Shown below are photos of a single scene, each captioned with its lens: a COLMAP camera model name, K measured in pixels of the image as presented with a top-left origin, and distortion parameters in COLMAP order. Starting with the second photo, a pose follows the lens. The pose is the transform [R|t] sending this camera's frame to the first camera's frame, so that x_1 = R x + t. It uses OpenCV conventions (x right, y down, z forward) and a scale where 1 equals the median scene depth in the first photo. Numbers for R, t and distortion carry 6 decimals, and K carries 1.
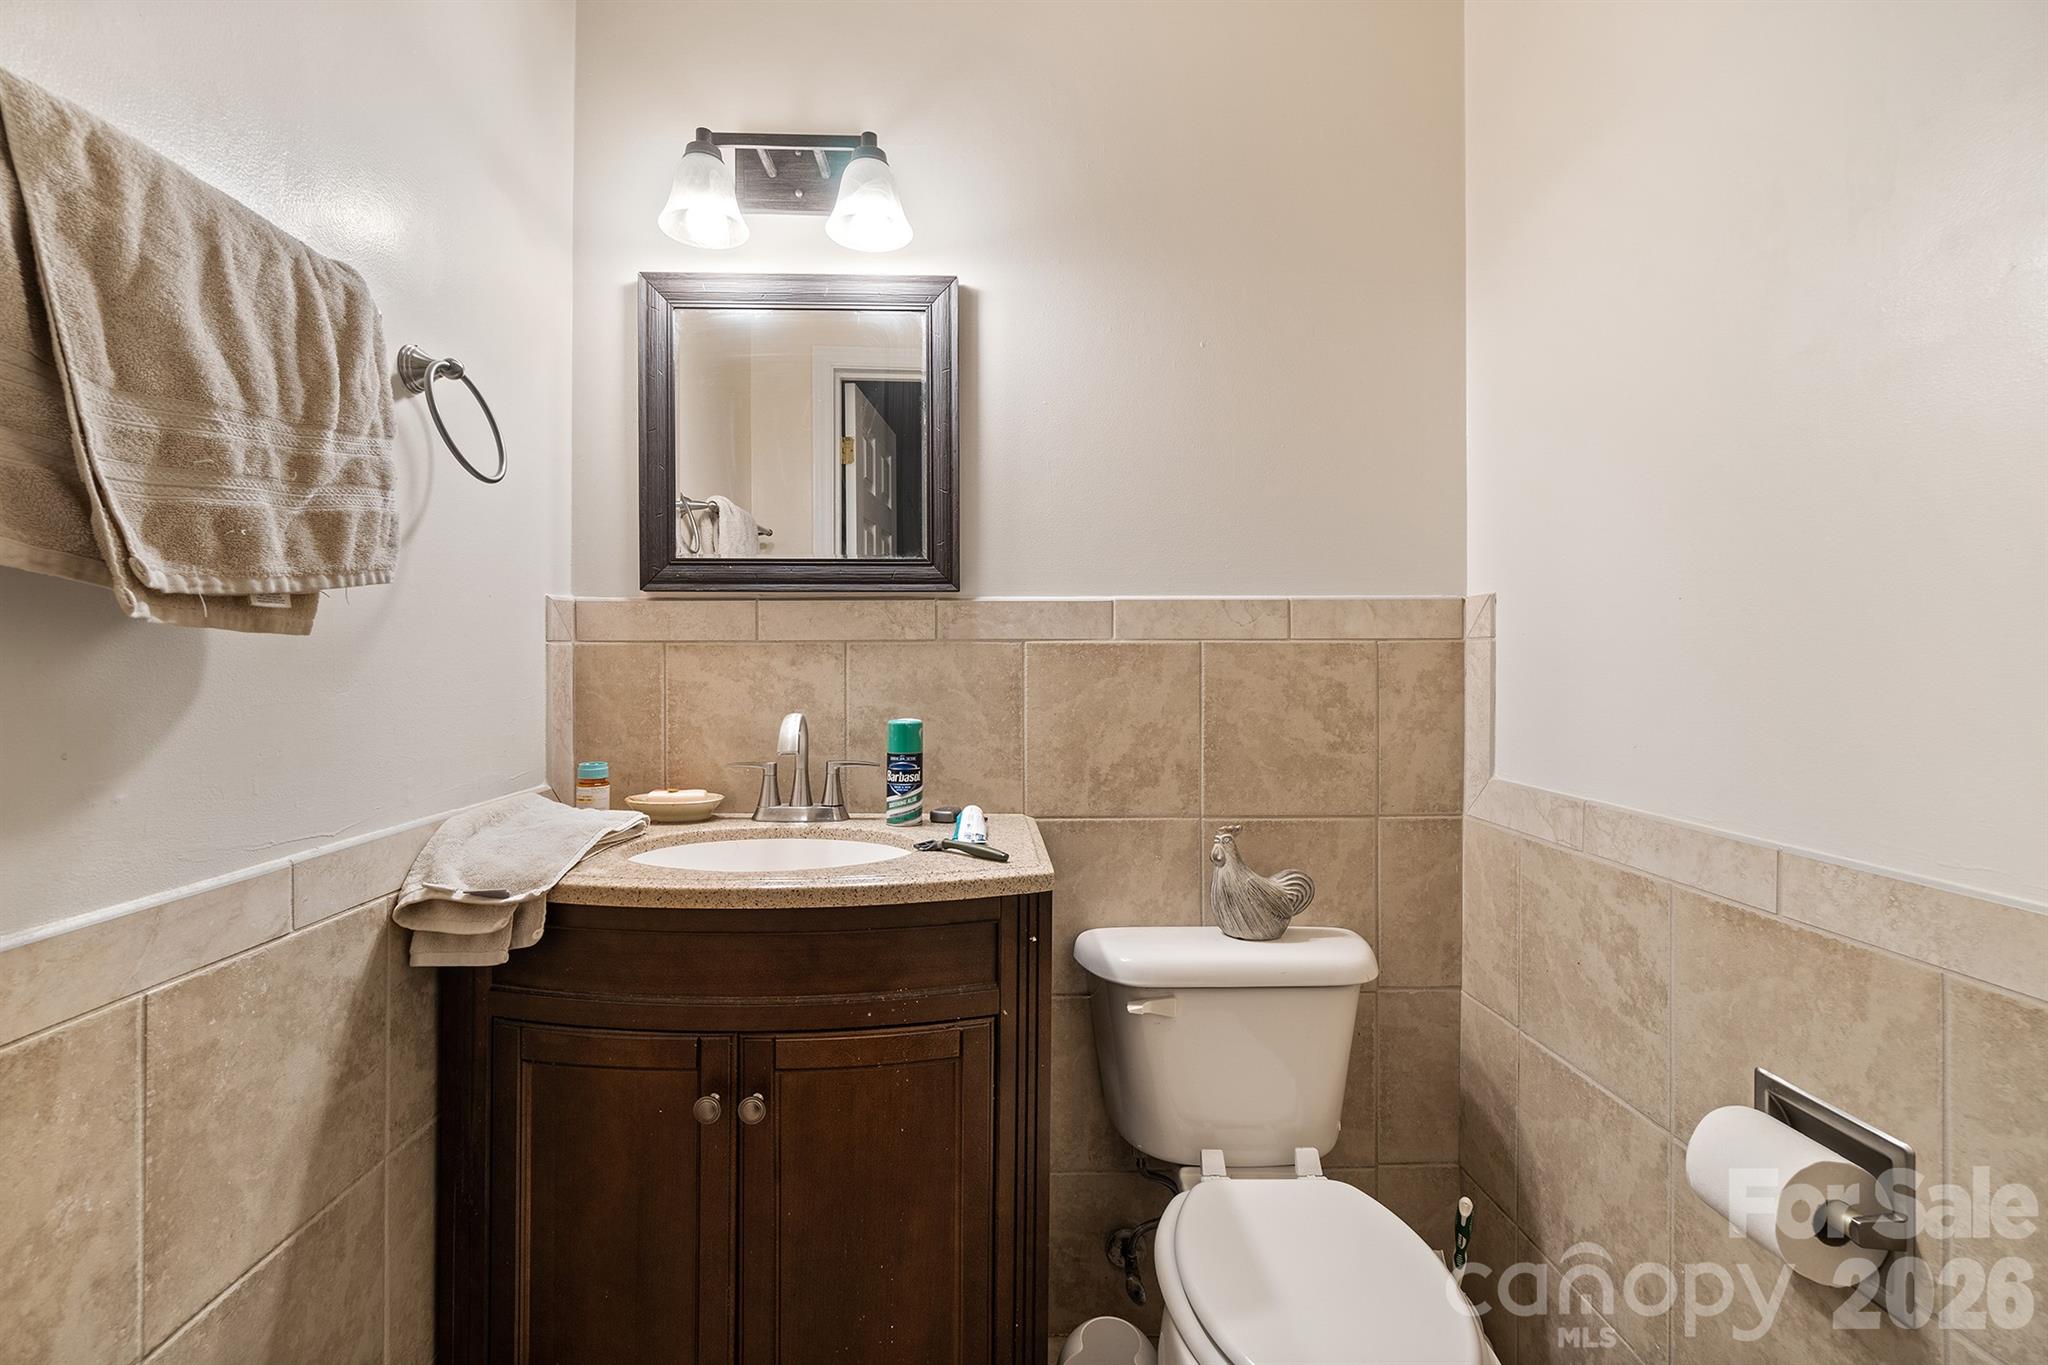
lens RADIAL K [[886.2, 0, 1009.2], [0, 886.2, 651.6], [0, 0, 1]] dist [-0.010962, 0.000721]
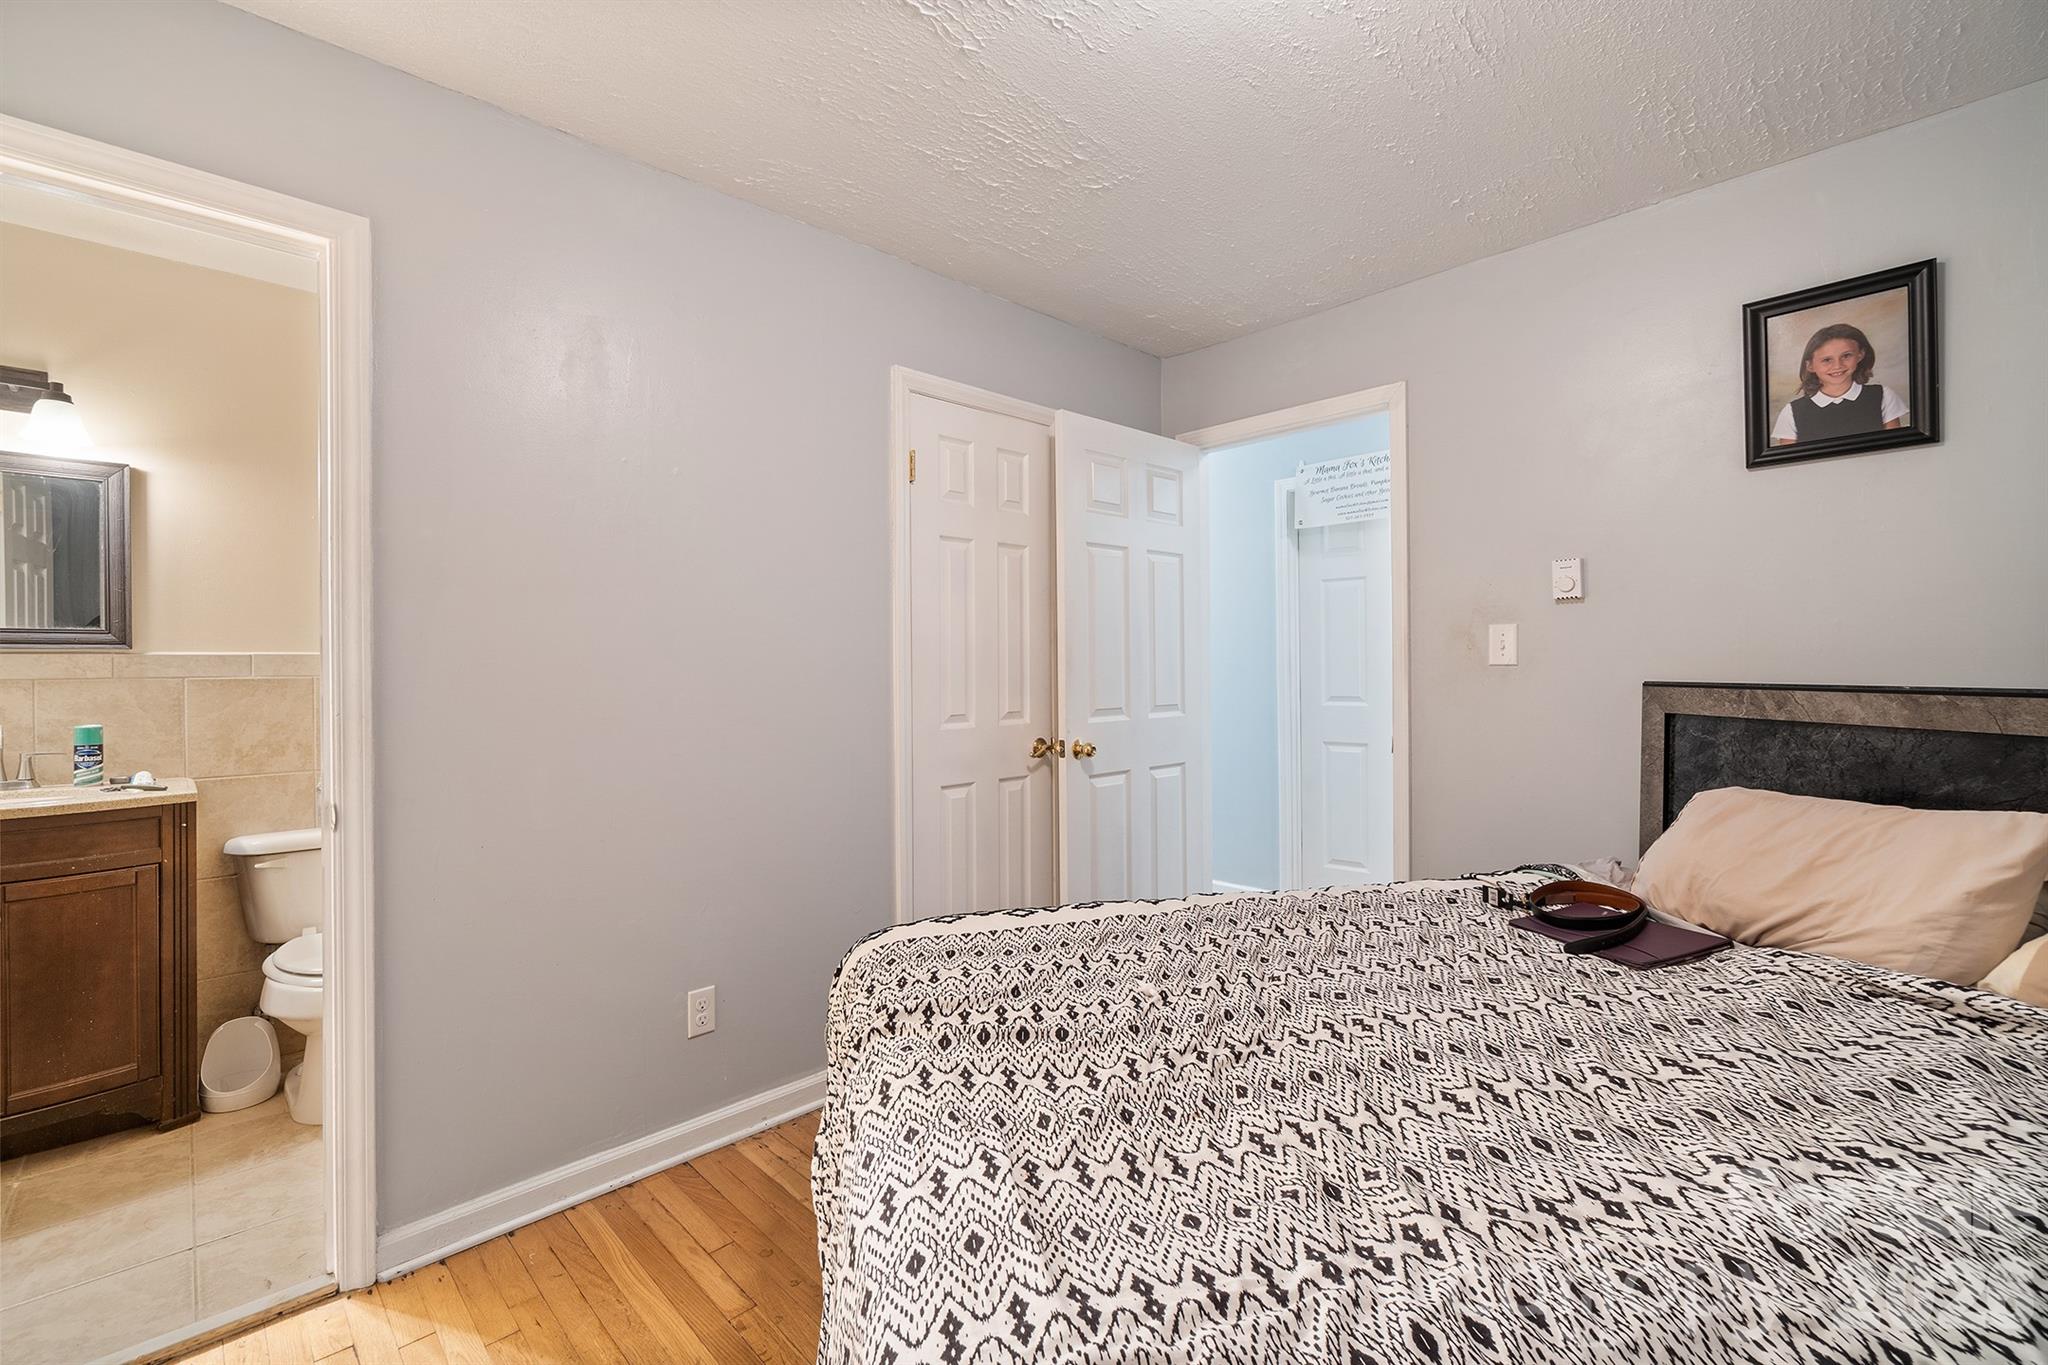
lens RADIAL K [[886.2, 0, 1028.9], [0, 886.2, 670.2], [0, 0, 1]] dist [-0.010962, 0.000721]
pose [[0.735488, -0.006730, 0.677505, 0.069639], [0.001522, 0.999965, 0.008280, -0.039235], [-0.677536, -0.005058, 0.735472, -1.404230]]
